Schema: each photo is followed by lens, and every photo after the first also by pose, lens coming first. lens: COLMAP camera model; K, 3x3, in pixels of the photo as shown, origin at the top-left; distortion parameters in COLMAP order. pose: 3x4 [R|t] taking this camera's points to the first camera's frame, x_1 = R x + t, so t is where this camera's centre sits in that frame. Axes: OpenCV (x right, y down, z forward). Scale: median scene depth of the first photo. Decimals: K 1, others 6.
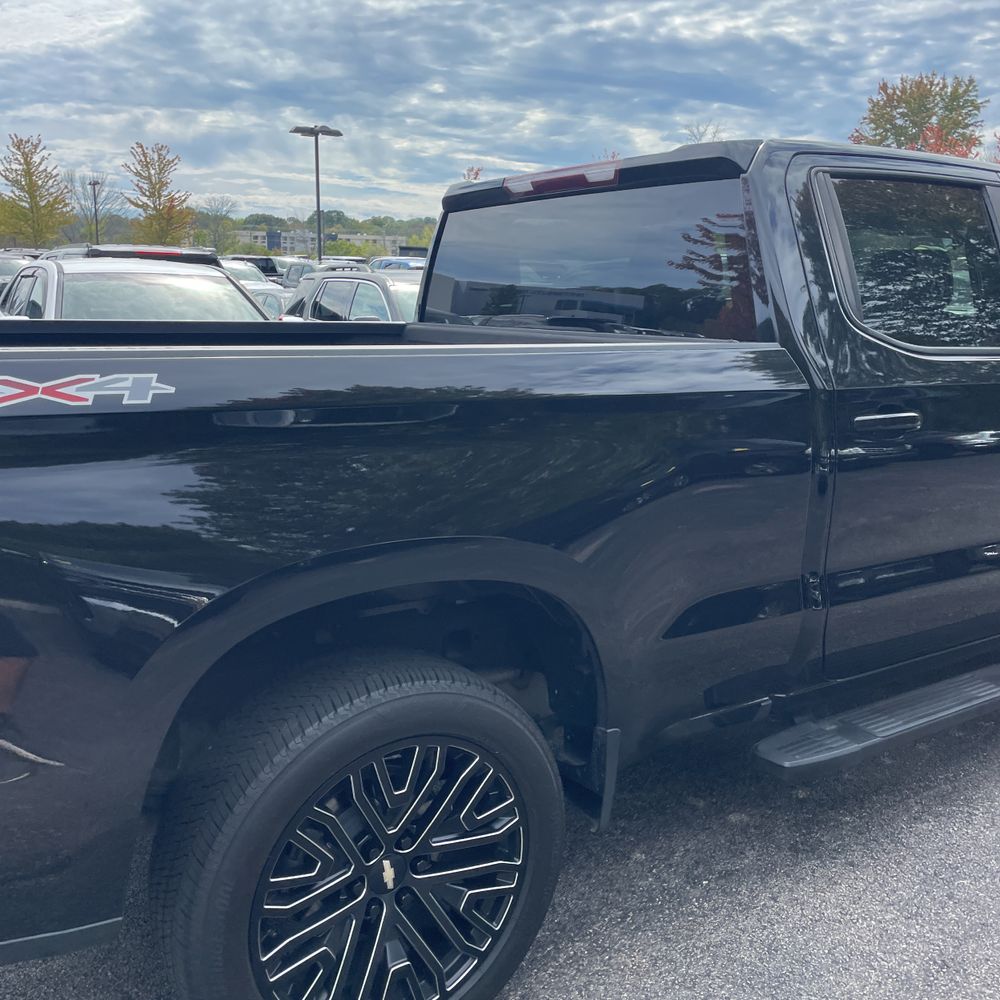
lens RADIAL K [[1004.9, 0, 494.5], [0, 1004.9, 485.3], [0, 0, 1]] dist [0.083950, -0.114479]
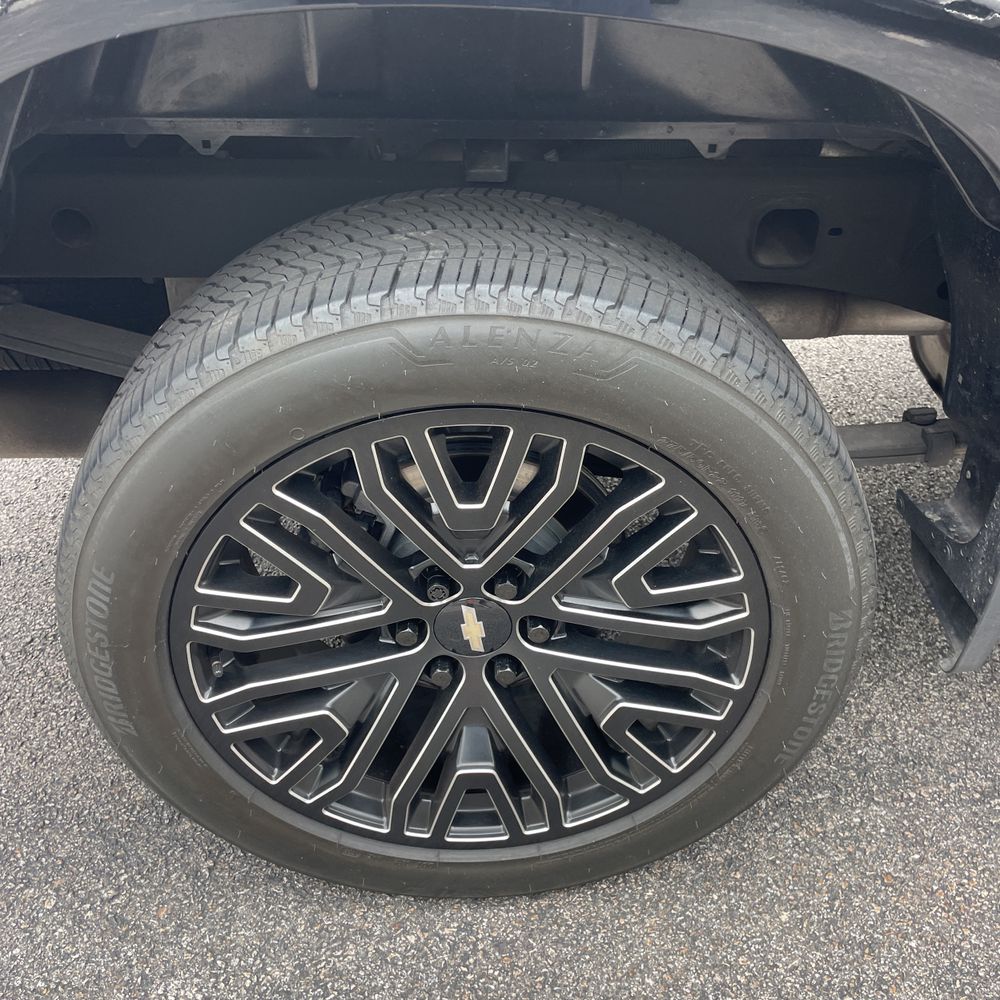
lens RADIAL K [[1035.7, 0, 523.8], [0, 1035.7, 501.5], [0, 0, 1]] dist [0.055994, -0.027559]
pose [[0.855983, 0.297179, -0.423058, 0.128882], [-0.099413, 0.897628, 0.429397, 0.080272], [0.507357, -0.325499, 0.797897, 0.580747]]
